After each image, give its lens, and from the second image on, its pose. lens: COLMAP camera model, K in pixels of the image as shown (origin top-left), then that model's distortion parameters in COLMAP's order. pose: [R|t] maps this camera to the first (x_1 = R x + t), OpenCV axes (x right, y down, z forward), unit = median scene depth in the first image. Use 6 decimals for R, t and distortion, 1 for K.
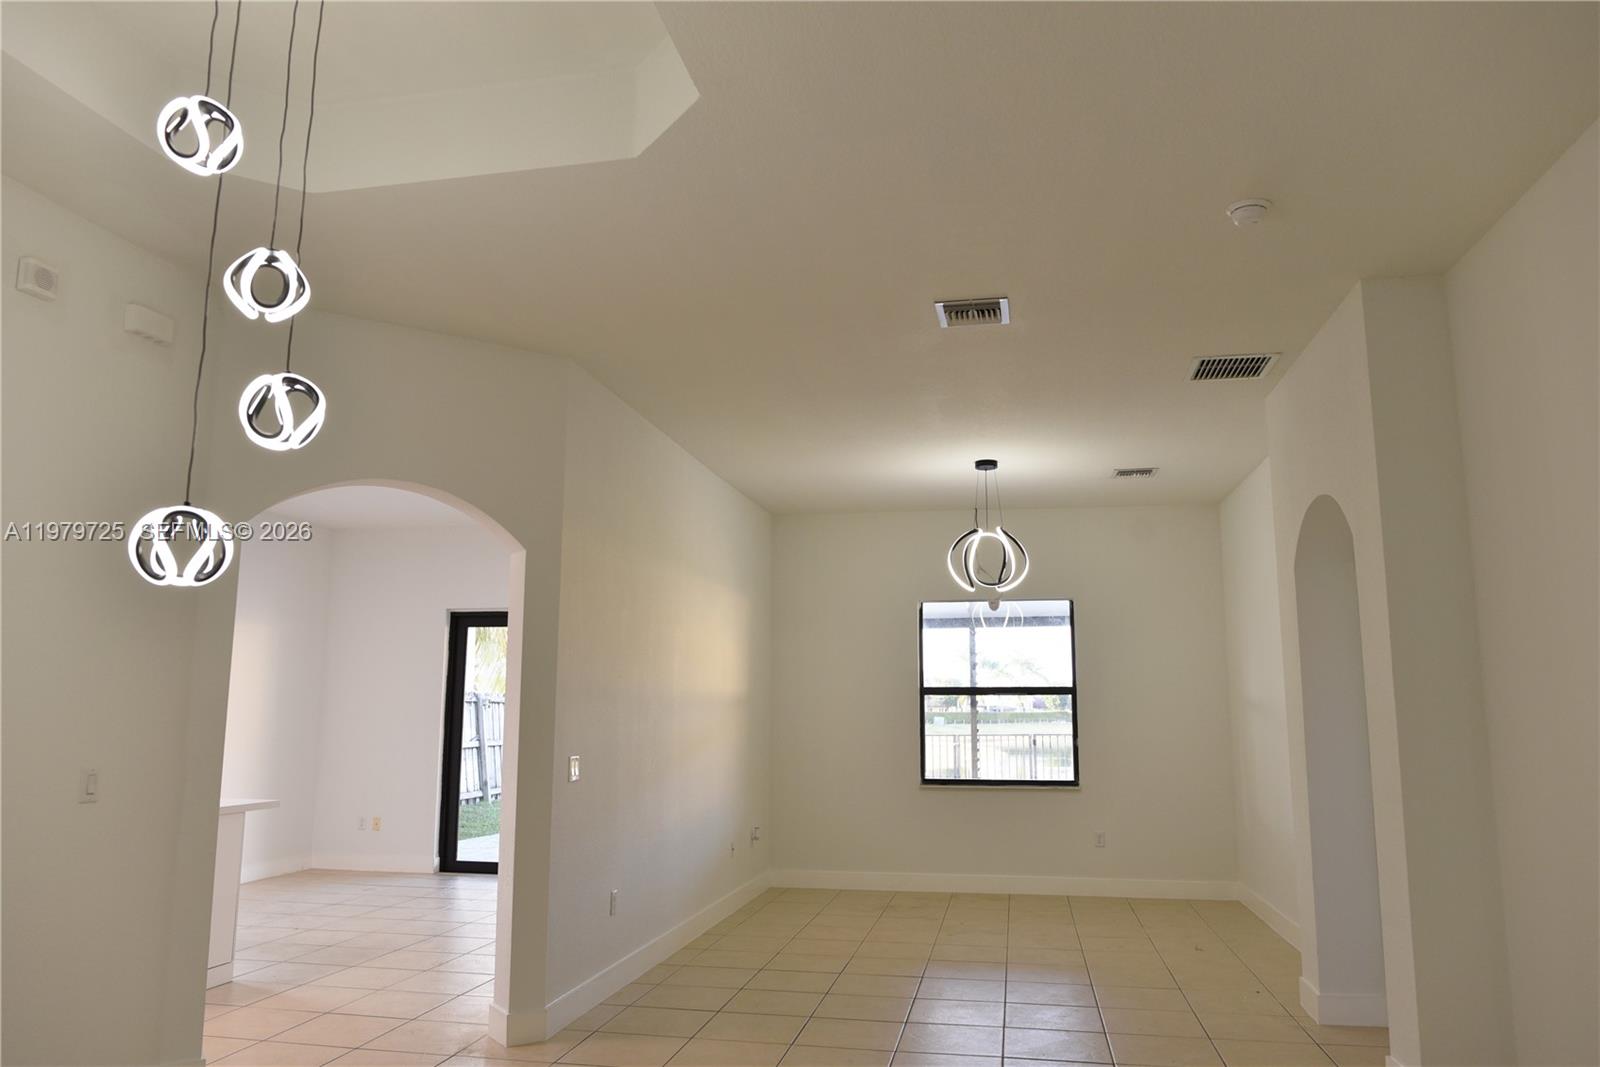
lens RADIAL K [[1095.9, 0, 800.0], [0, 1095.9, 533.5], [0, 0, 1]] dist [-0.045175, 0.024198]
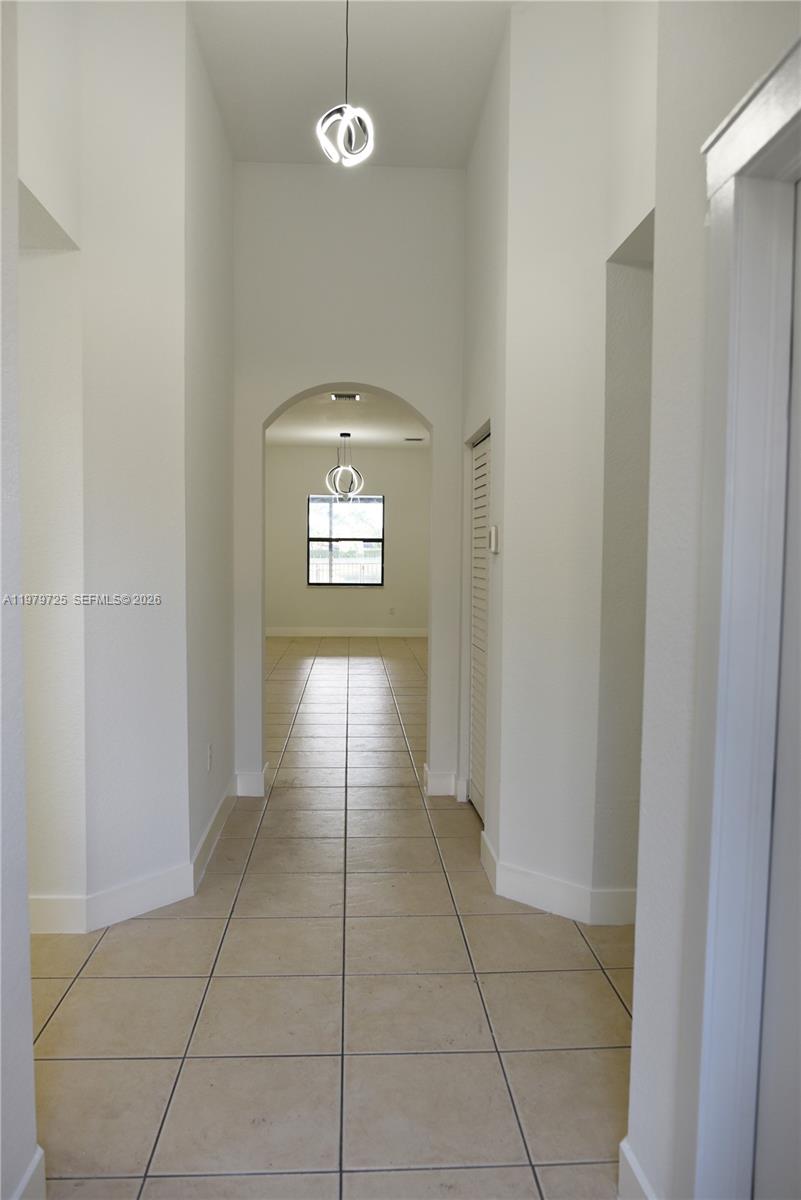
lens RADIAL K [[821.9, 0, 400.5], [0, 821.9, 600.0], [0, 0, 1]] dist [-0.045175, 0.024198]
pose [[0.968277, -0.009415, 0.249702, -0.106761], [-0.046166, 0.975346, 0.215796, -0.083671], [-0.245578, -0.220479, 0.943971, -0.505112]]
